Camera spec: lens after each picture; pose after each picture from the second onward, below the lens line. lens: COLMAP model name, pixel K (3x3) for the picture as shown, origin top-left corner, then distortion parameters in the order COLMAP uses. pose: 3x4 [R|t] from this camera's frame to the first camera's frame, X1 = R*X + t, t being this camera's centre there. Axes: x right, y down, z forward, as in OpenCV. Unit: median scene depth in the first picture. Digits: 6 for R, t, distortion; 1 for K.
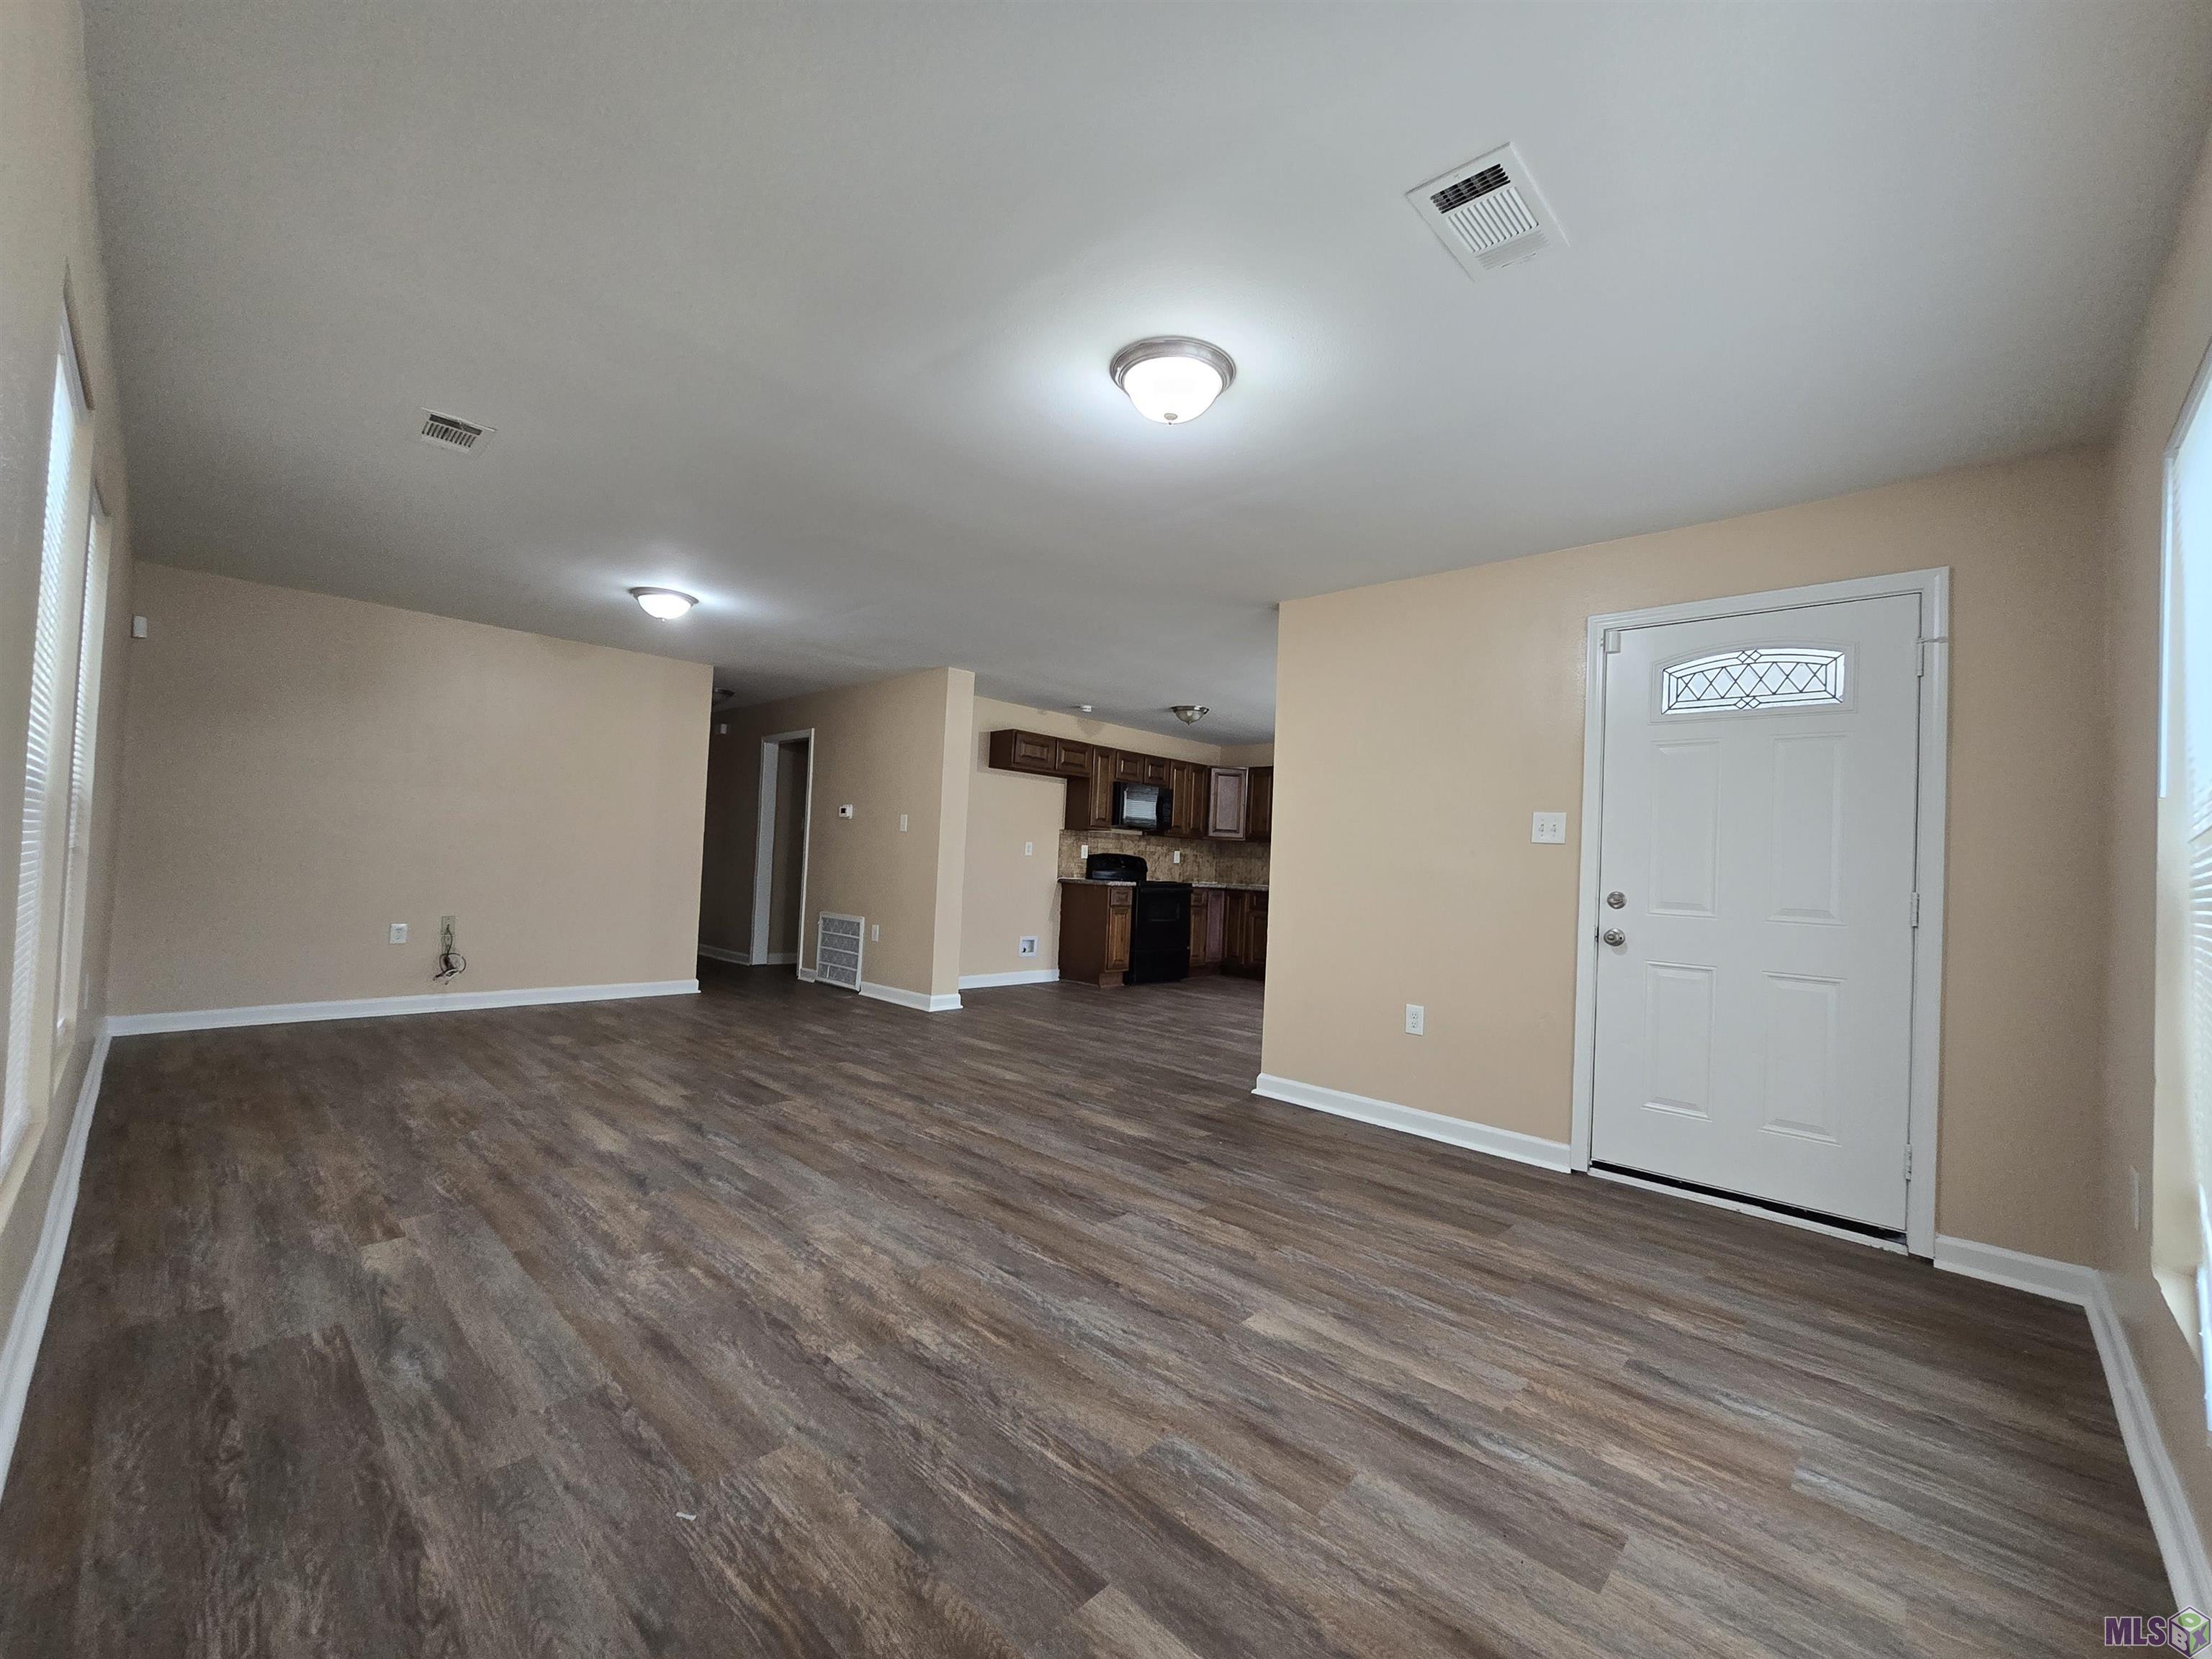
lens RADIAL K [[904.8, 0, 1126.2], [0, 904.8, 832.9], [0, 0, 1]] dist [-0.004007, -0.000765]
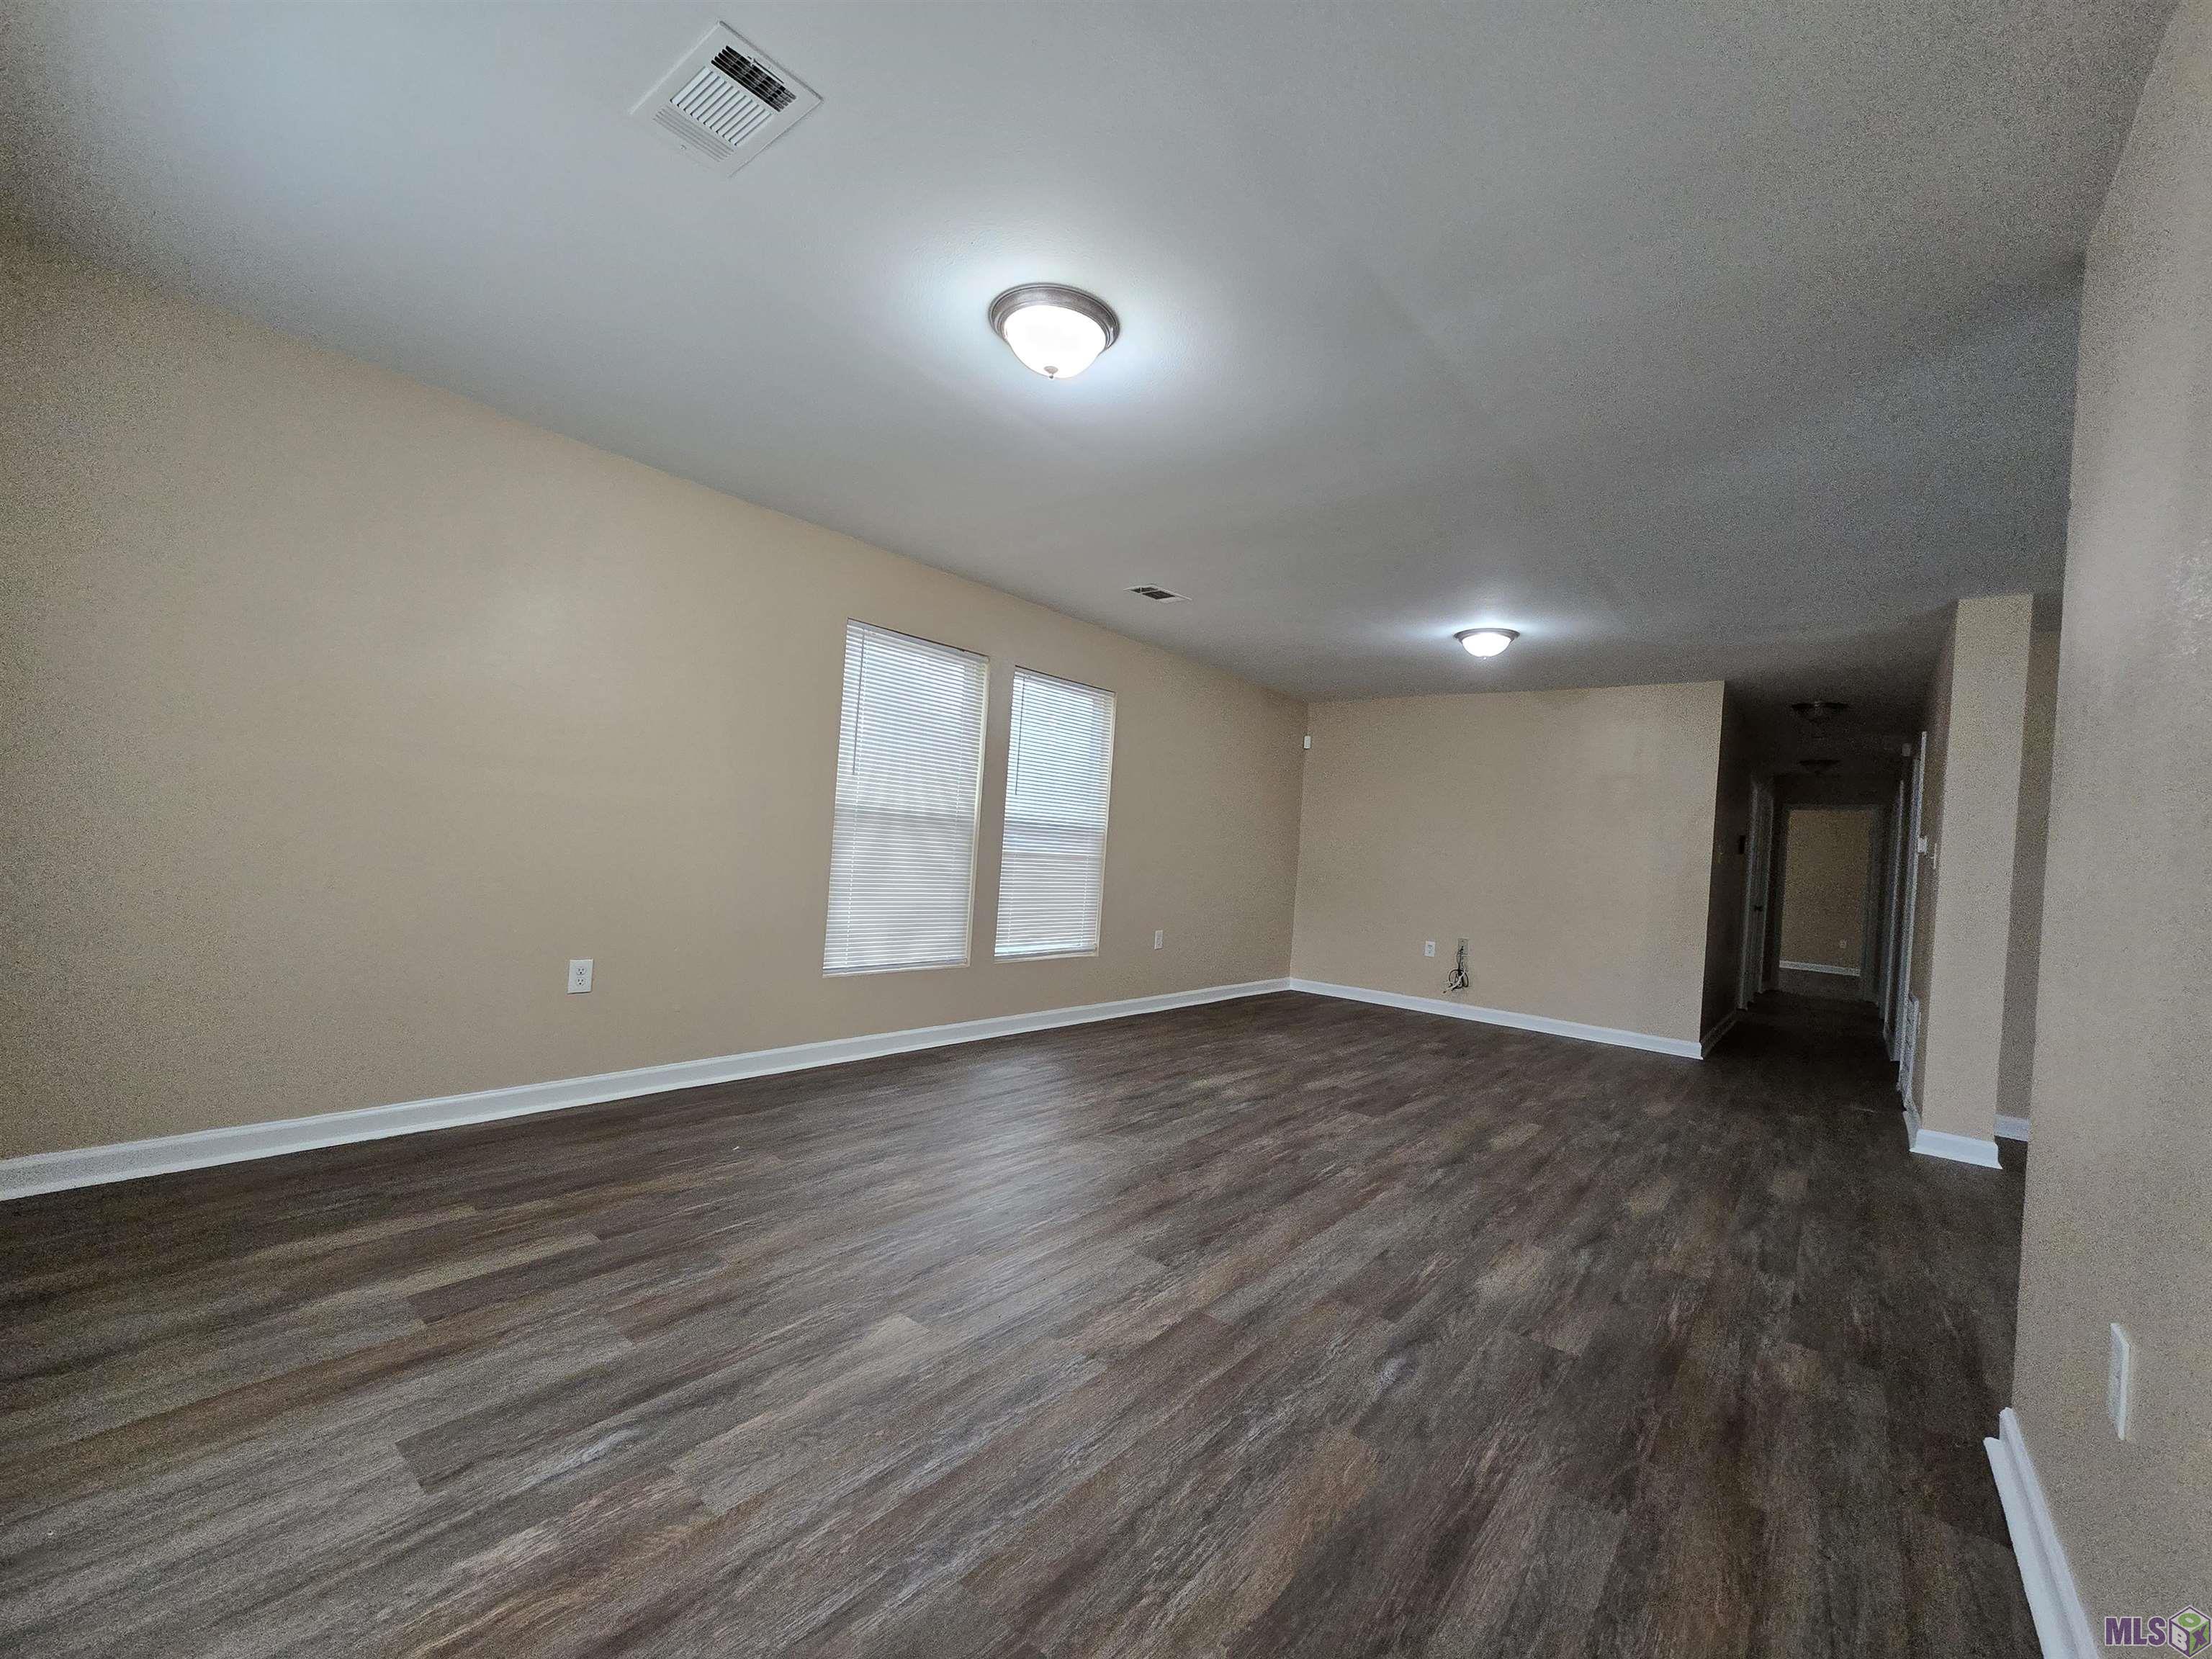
lens RADIAL K [[904.8, 0, 1095.6], [0, 904.8, 833.9], [0, 0, 1]] dist [-0.004007, -0.000765]
pose [[0.063681, -0.050965, -0.996668, 0.840840], [-0.037934, 0.997850, -0.053449, 0.072824], [0.997249, 0.041211, 0.061610, 0.866851]]
